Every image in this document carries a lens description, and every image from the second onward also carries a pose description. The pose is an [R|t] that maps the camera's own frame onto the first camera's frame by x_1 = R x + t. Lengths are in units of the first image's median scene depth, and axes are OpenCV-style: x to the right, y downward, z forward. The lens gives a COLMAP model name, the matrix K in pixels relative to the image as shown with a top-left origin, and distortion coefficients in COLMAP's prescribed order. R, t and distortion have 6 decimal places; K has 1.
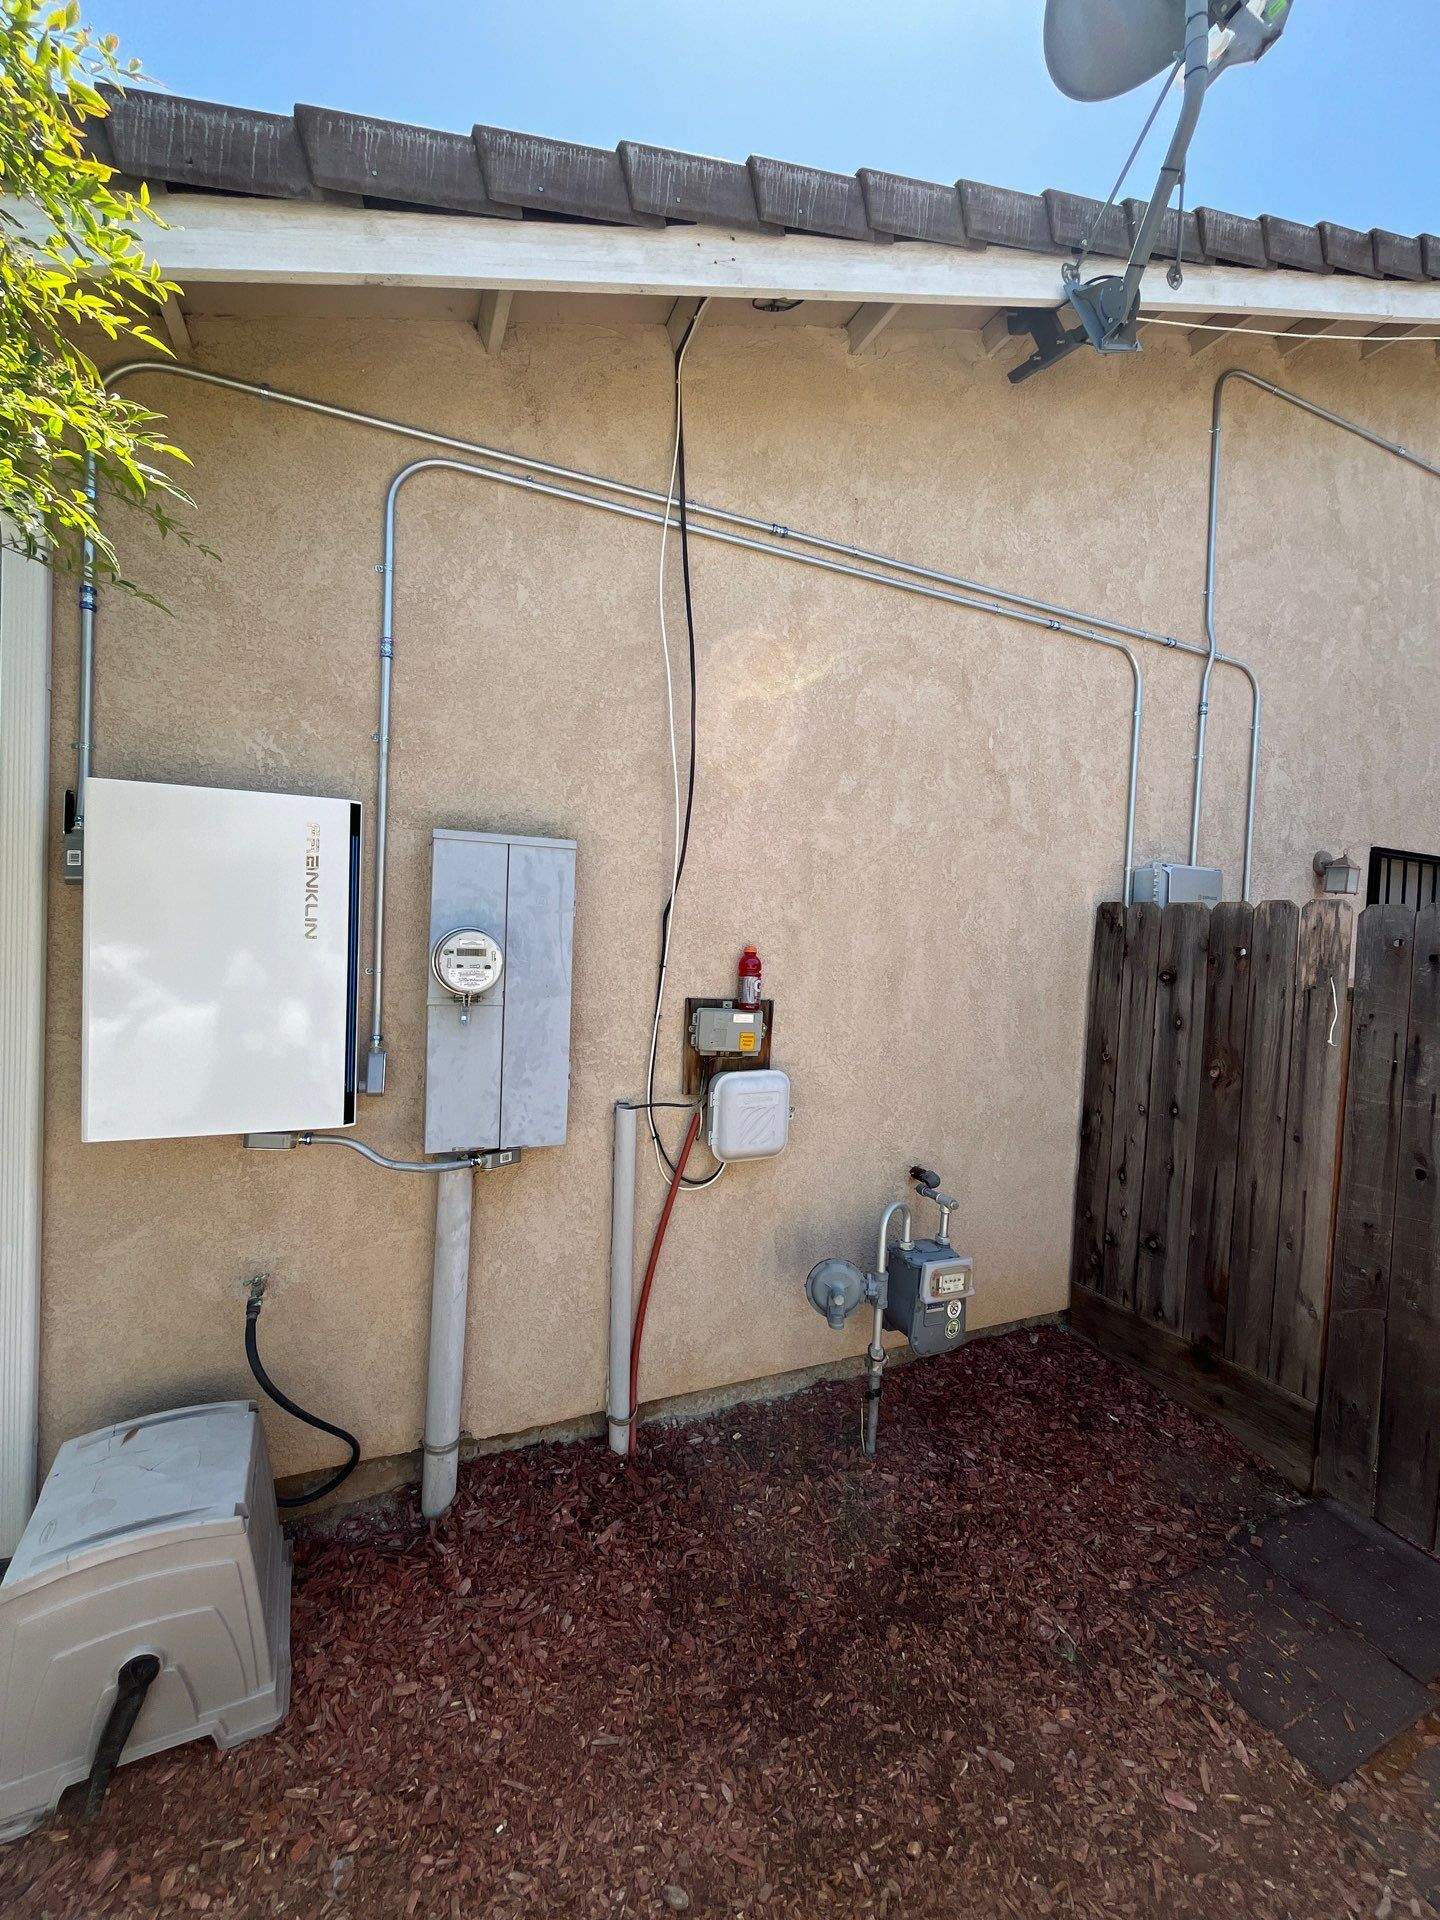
lens RADIAL K [[776.4, 0, 713.6], [0, 776.4, 955.1], [0, 0, 1]] dist [-0.003280, 0.000738]
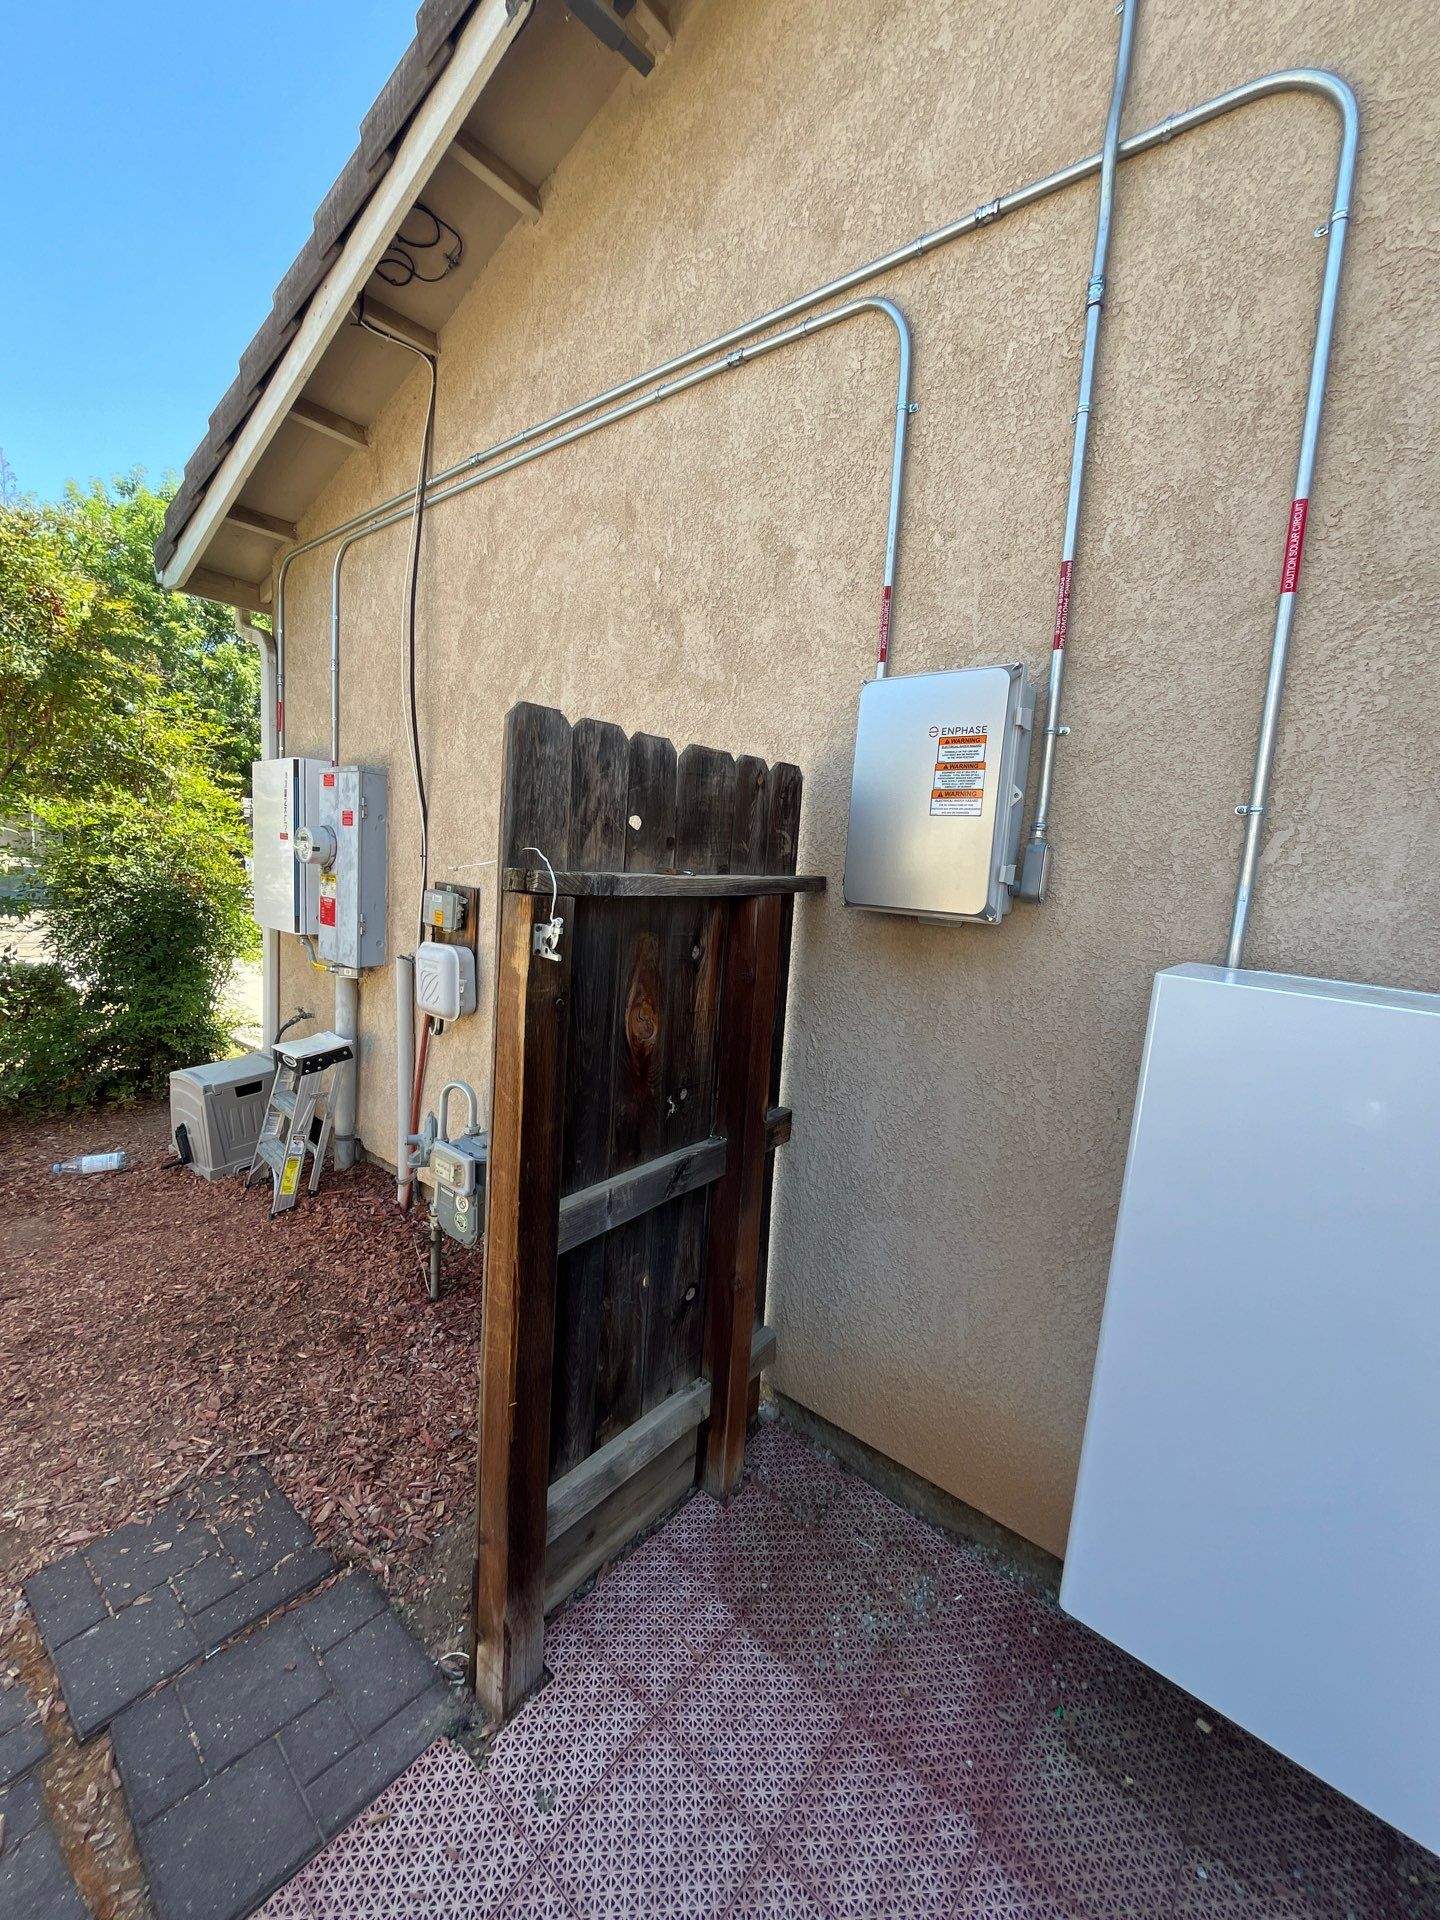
lens RADIAL K [[773.0, 0, 723.0], [0, 773.0, 956.9], [0, 0, 1]] dist [-0.003119, 0.000148]
pose [[0.447498, 0.096297, -0.889085, 1.213798], [-0.070769, 0.994881, 0.072136, 0.050138], [0.891480, 0.030639, 0.452023, 0.789990]]
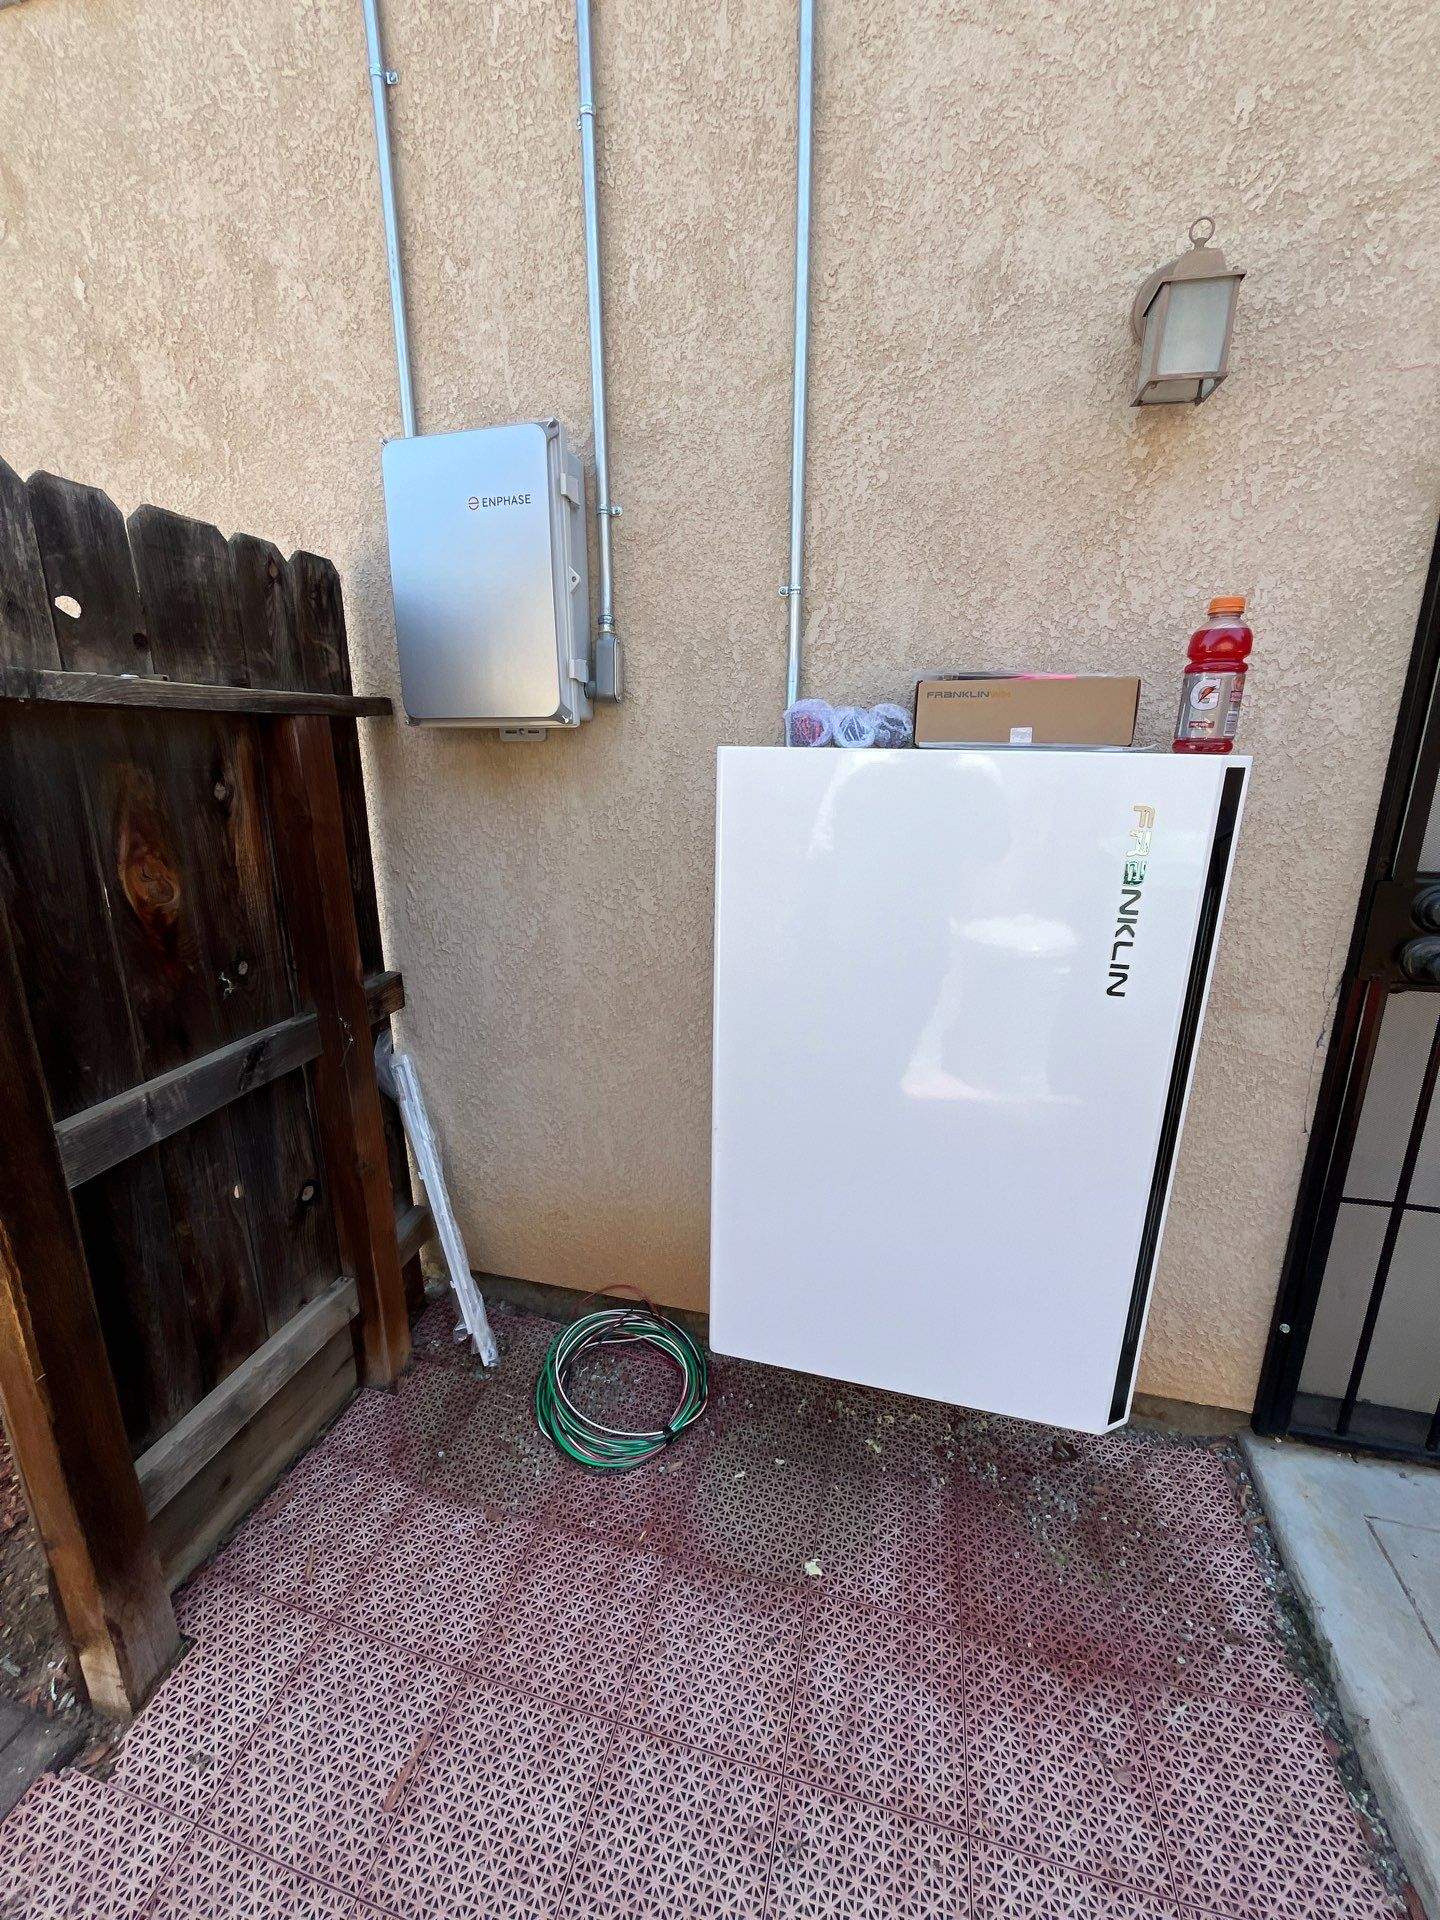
lens RADIAL K [[770.6, 0, 720.5], [0, 770.6, 955.9], [0, 0, 1]] dist [-0.003365, -0.000056]
pose [[0.785182, 0.112604, -0.608942, 1.216893], [0.016288, 0.979234, 0.202080, 0.103142], [0.619051, -0.168588, 0.767042, 0.854618]]
